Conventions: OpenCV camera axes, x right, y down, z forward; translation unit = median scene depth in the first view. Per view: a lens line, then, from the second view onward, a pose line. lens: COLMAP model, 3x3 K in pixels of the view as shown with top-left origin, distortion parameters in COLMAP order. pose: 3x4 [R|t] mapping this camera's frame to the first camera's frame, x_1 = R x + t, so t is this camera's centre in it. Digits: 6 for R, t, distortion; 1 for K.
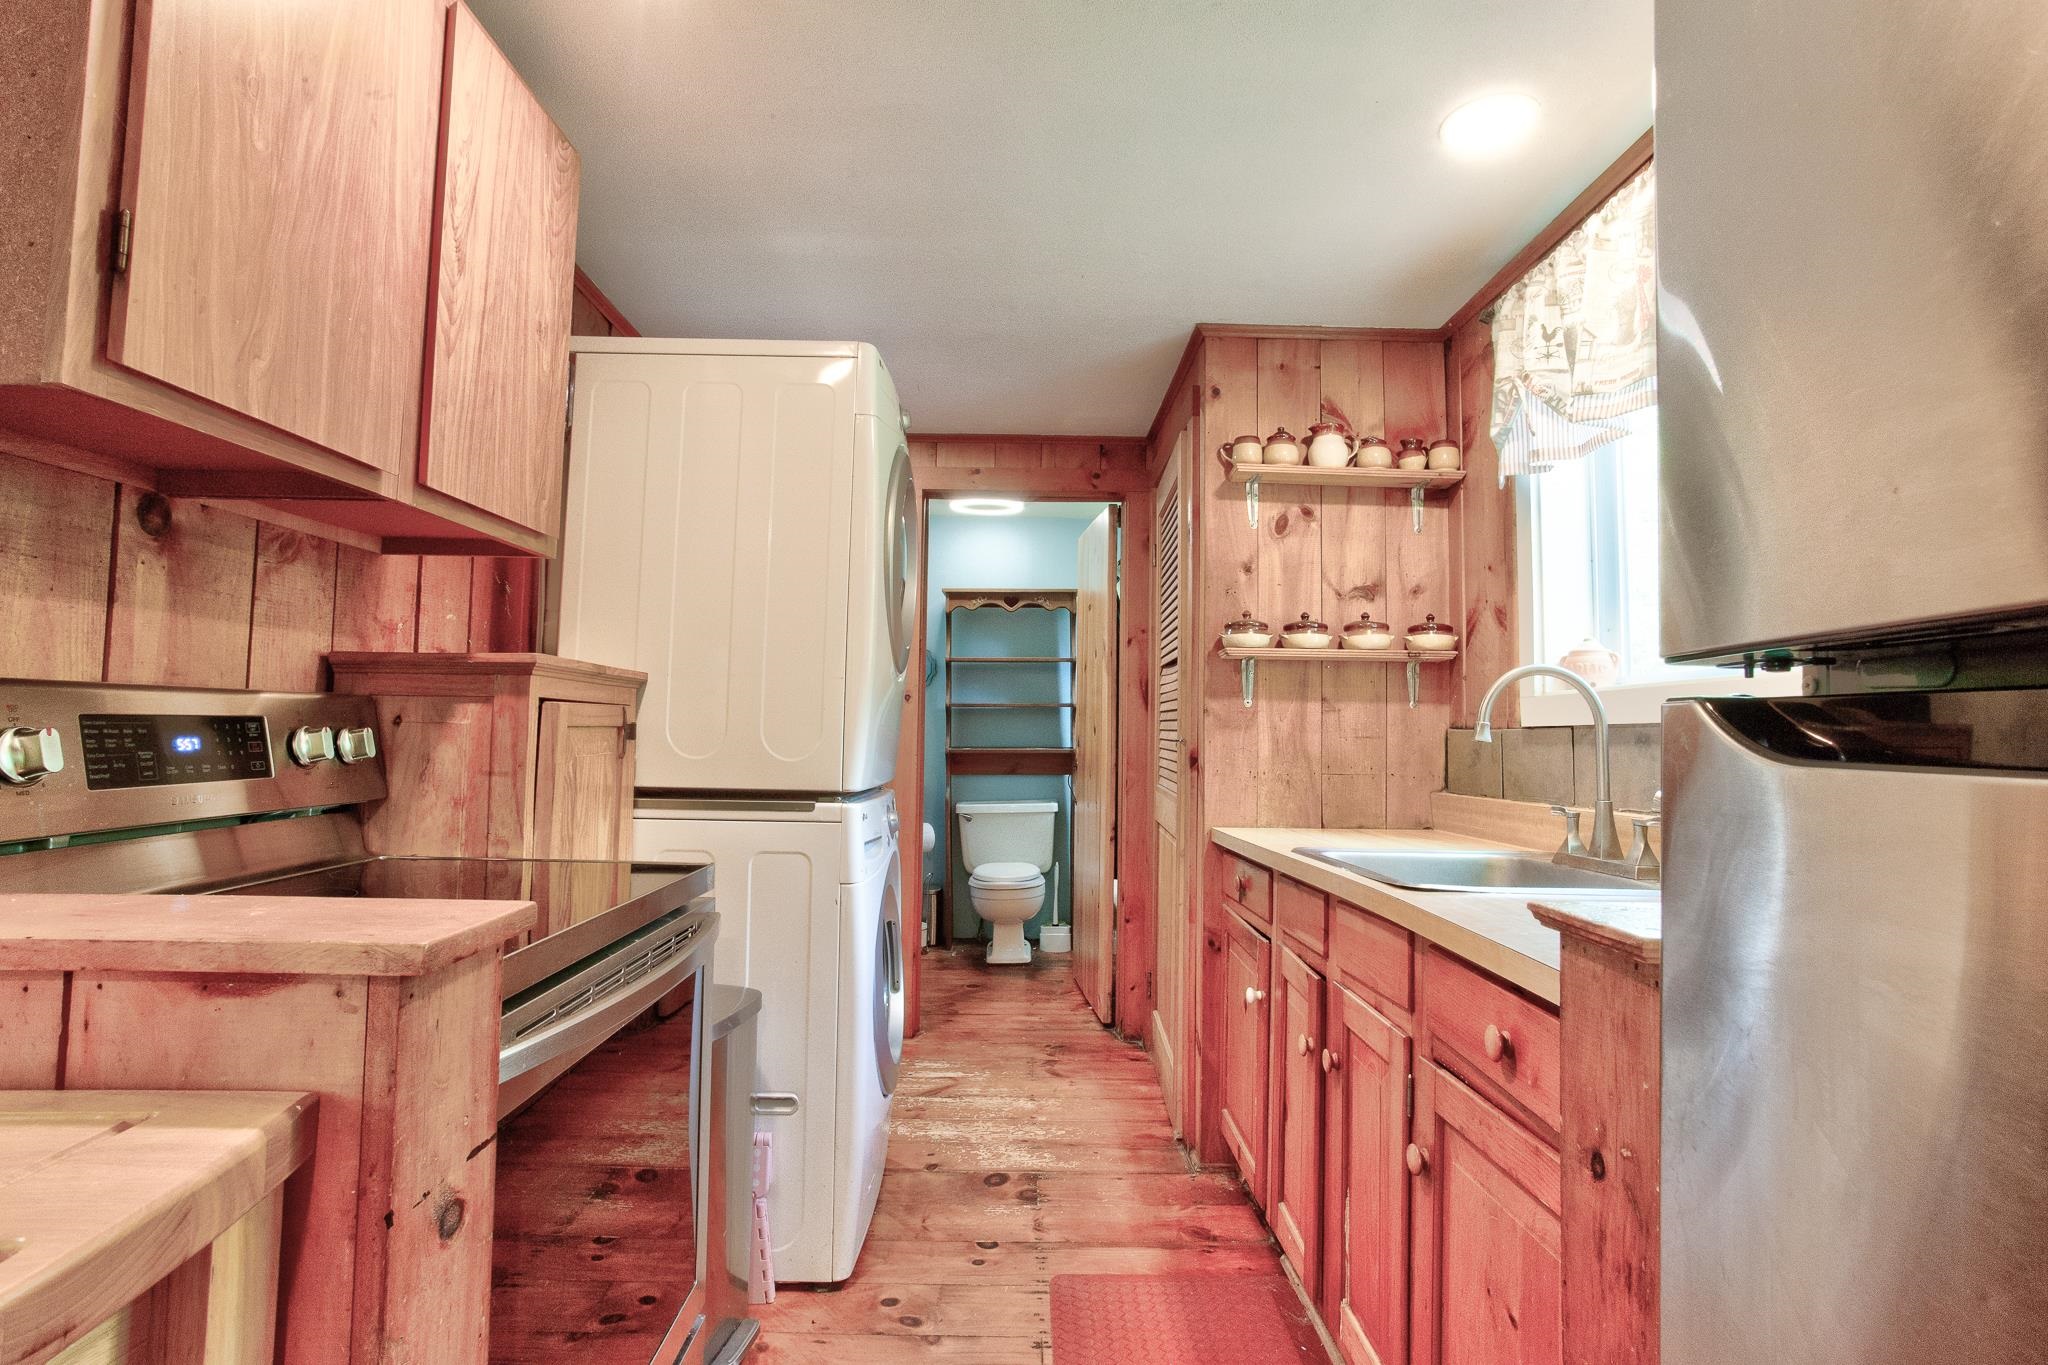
lens RADIAL K [[992.0, 0, 997.2], [0, 992.0, 665.4], [0, 0, 1]] dist [-0.018709, 0.001759]
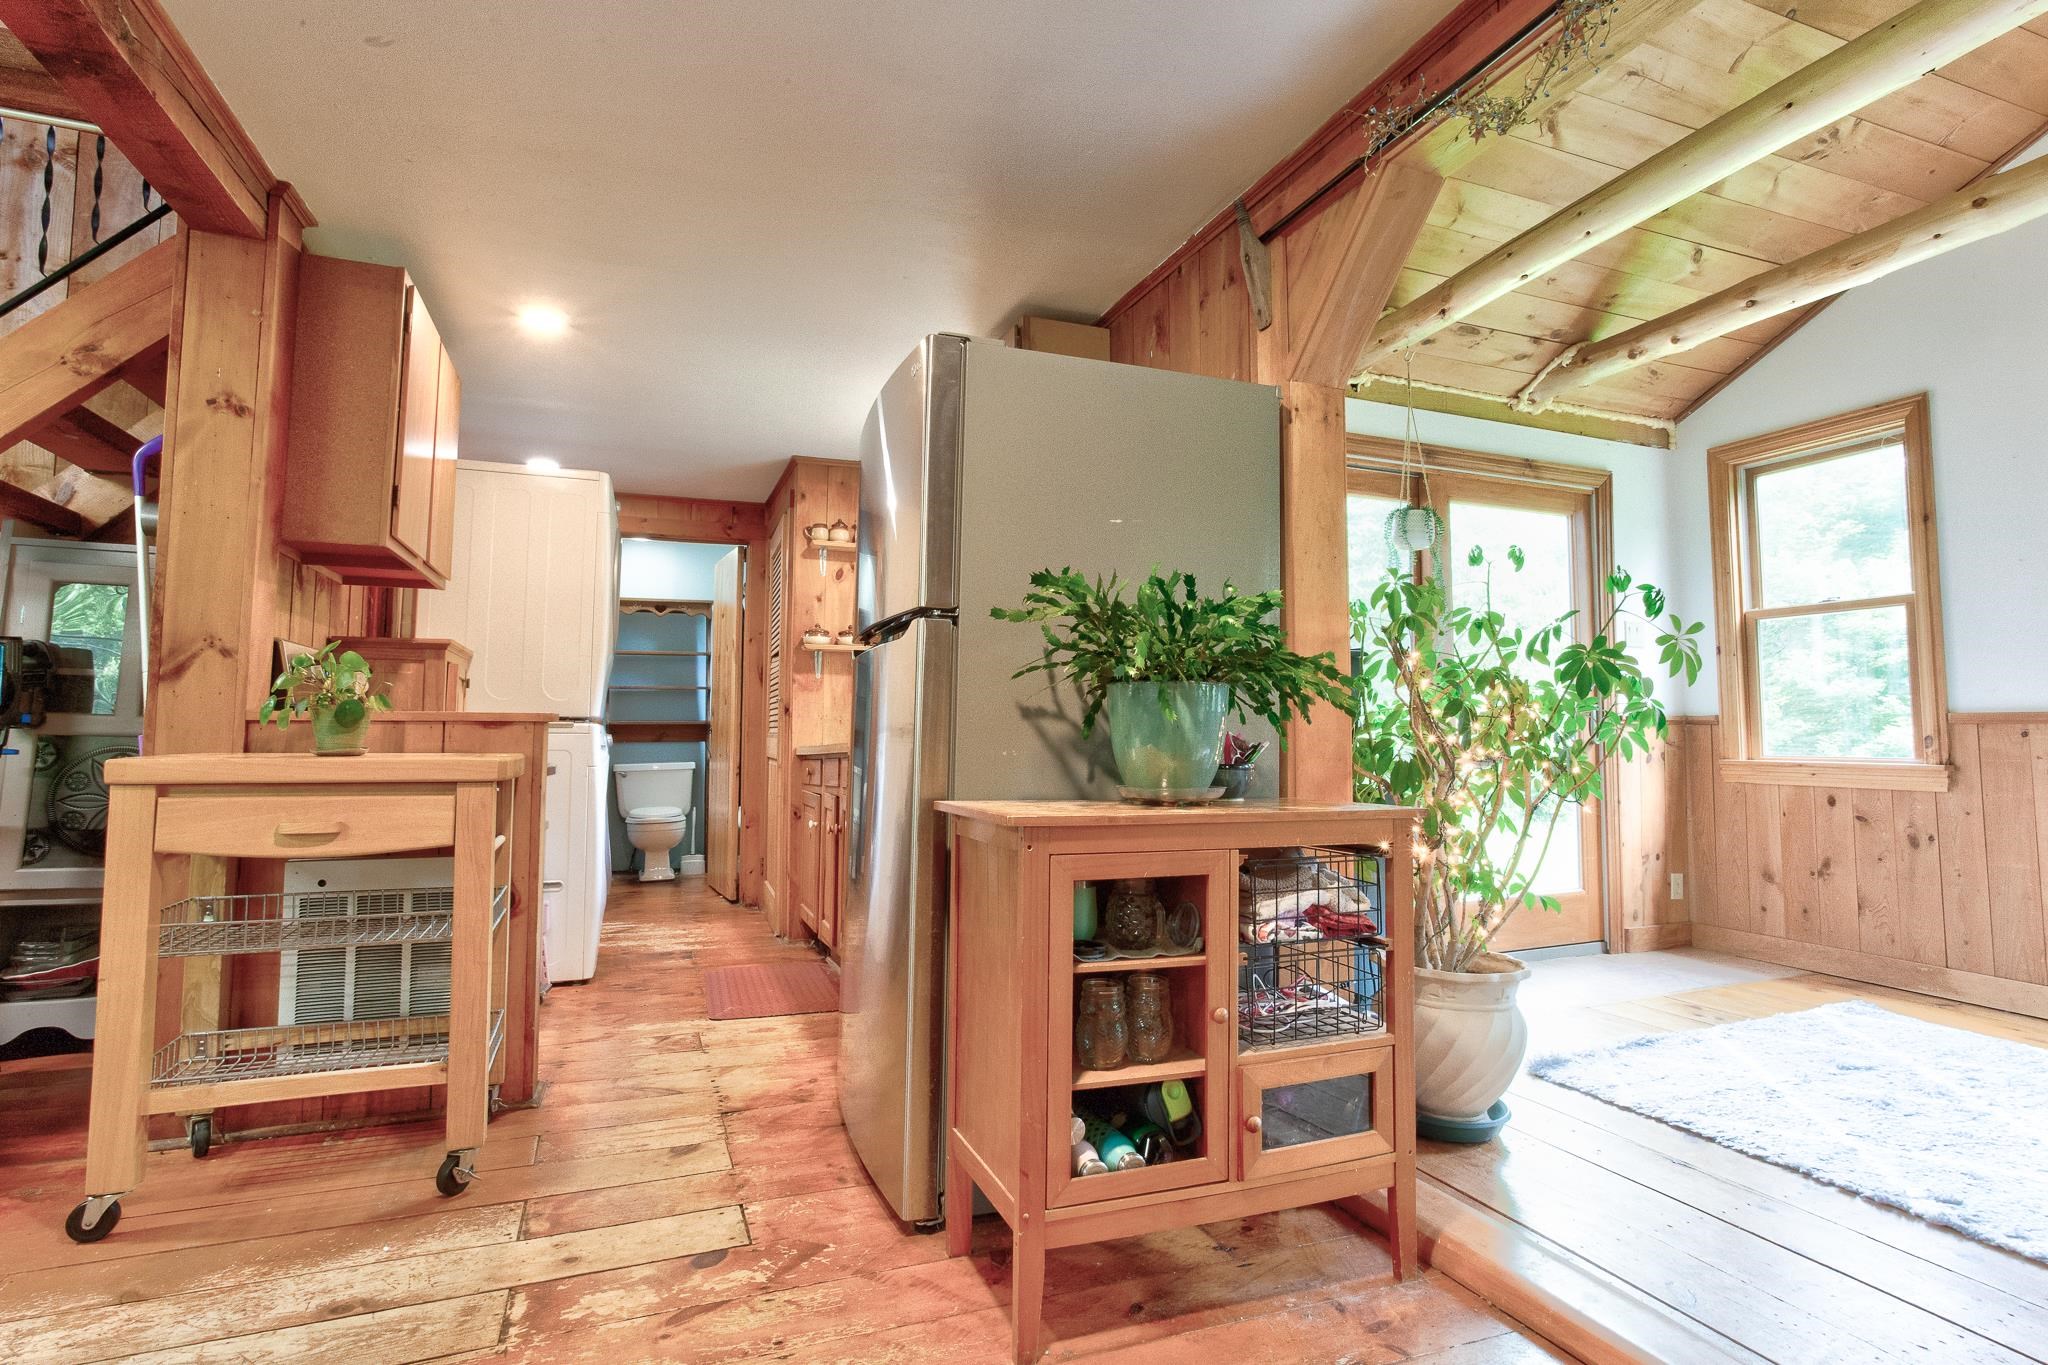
lens RADIAL K [[992.0, 0, 997.2], [0, 992.0, 665.4], [0, 0, 1]] dist [-0.018709, 0.001759]
pose [[0.931888, 0.011031, 0.362578, -0.075856], [-0.010167, 0.999939, -0.004292, 0.019989], [-0.362603, 0.000314, 0.931944, -0.646911]]
